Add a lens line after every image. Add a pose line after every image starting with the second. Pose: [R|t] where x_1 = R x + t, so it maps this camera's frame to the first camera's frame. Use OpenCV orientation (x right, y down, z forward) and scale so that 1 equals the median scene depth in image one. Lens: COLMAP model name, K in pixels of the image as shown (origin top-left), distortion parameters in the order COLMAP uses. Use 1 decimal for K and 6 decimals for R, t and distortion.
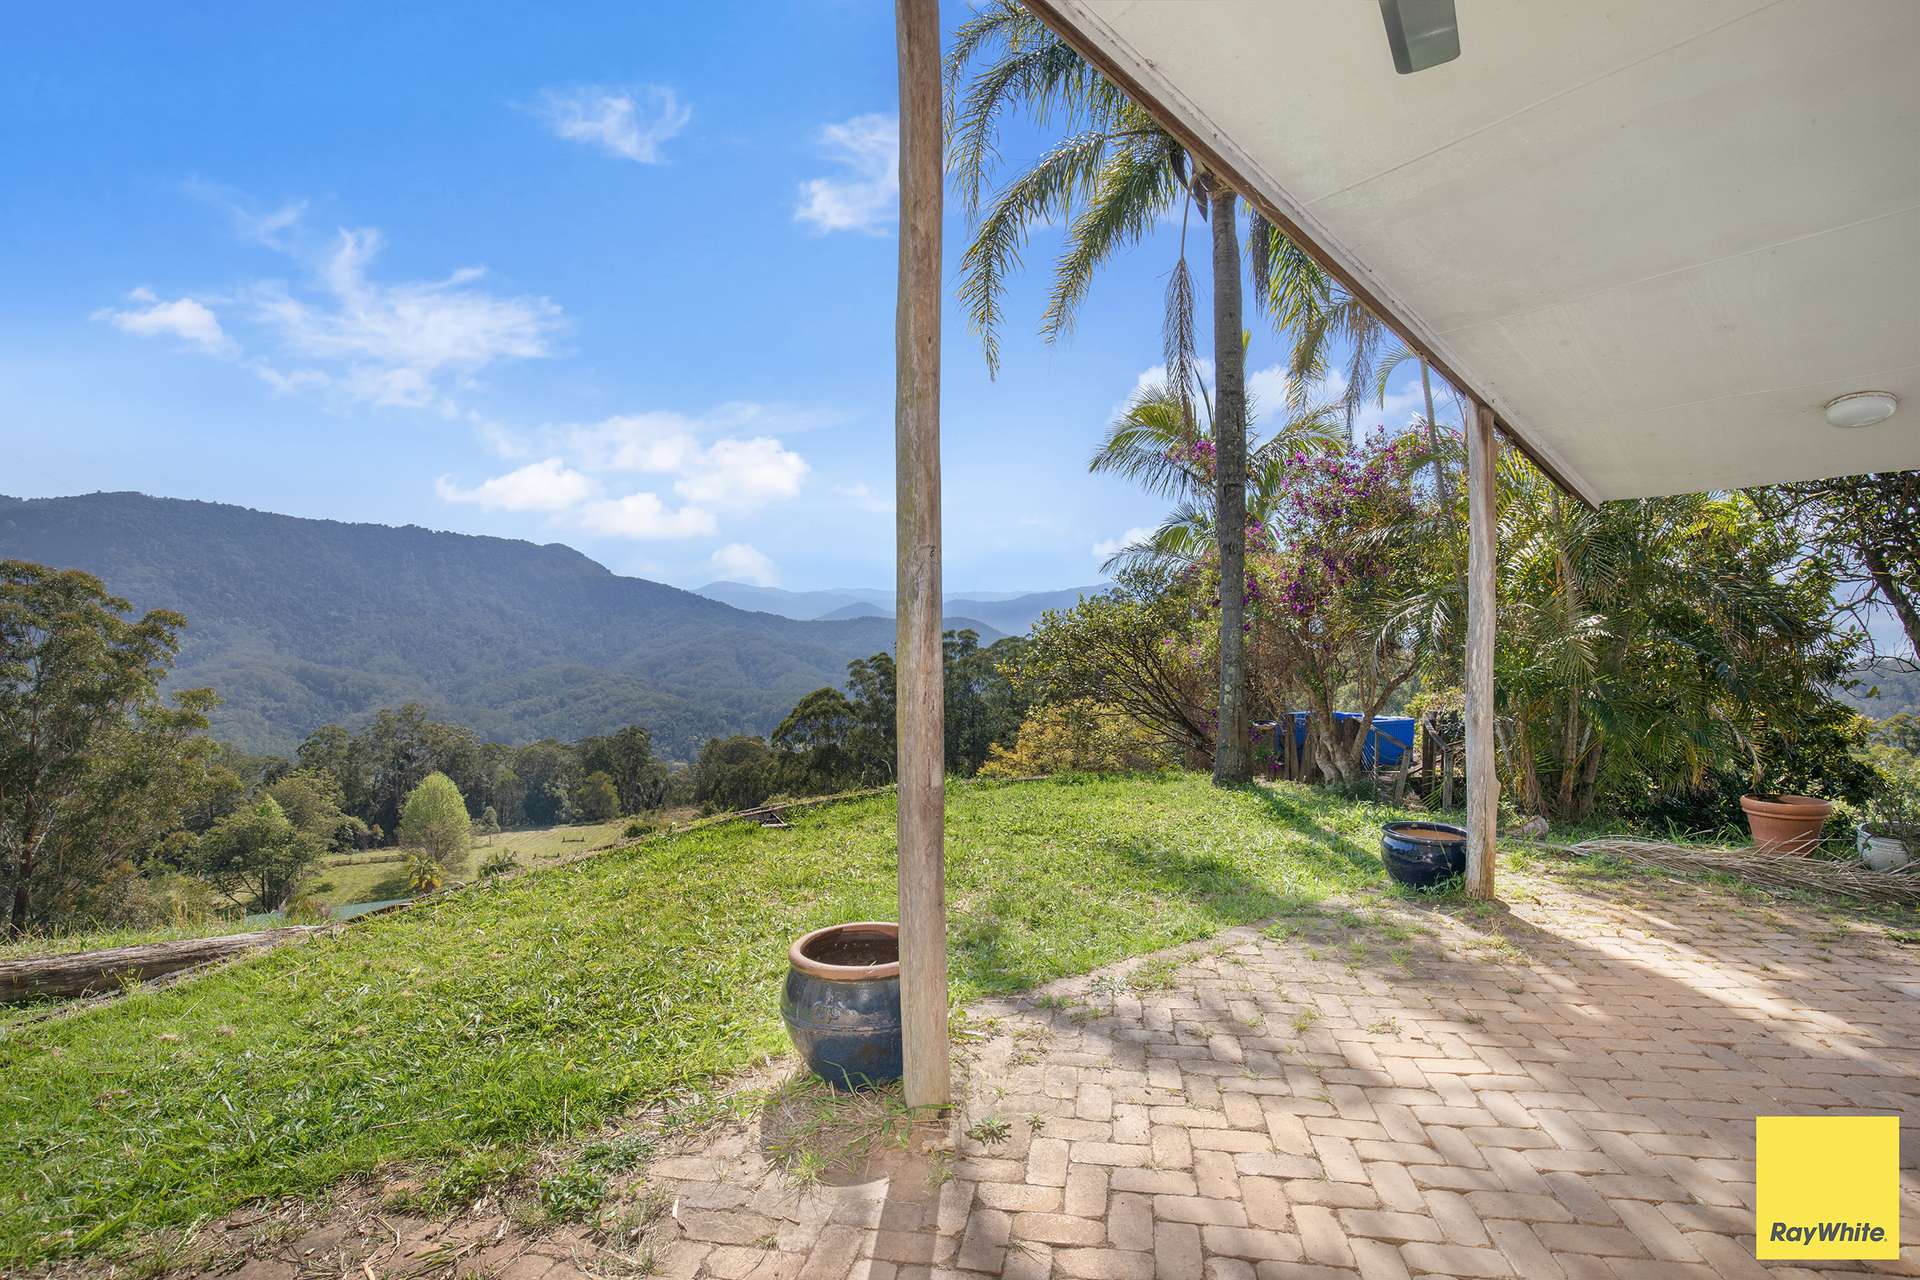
lens RADIAL K [[880.6, 0, 959.4], [0, 880.6, 643.4], [0, 0, 1]] dist [-0.014336, 0.000574]
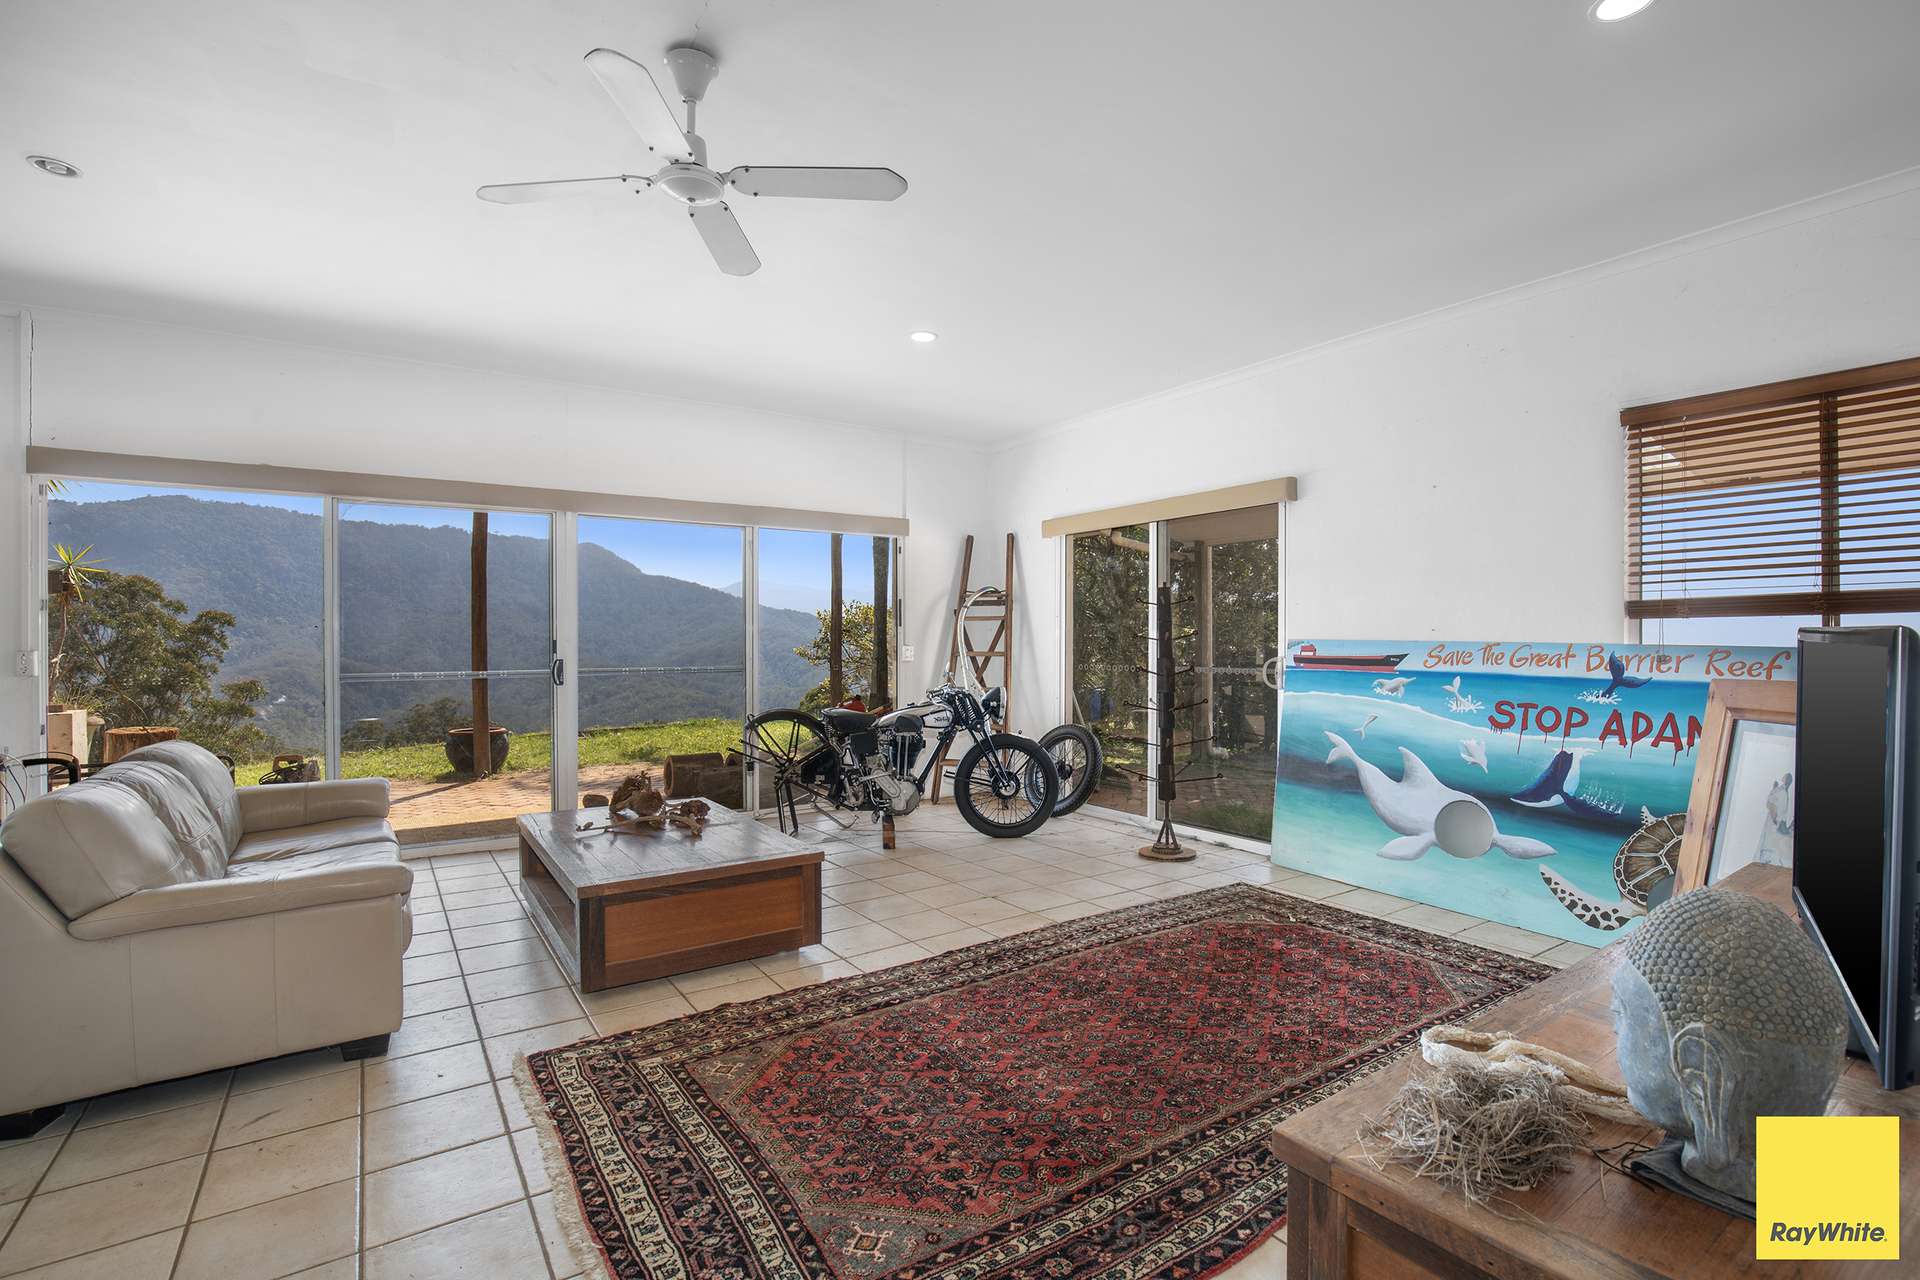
lens RADIAL K [[880.6, 0, 961.5], [0, 880.6, 637.2], [0, 0, 1]] dist [-0.014336, 0.000574]
pose [[0.999564, -0.003146, -0.029344, 0.069175], [0.003053, 0.999990, -0.003220, 0.001870], [0.029354, 0.003129, 0.999564, -0.082166]]
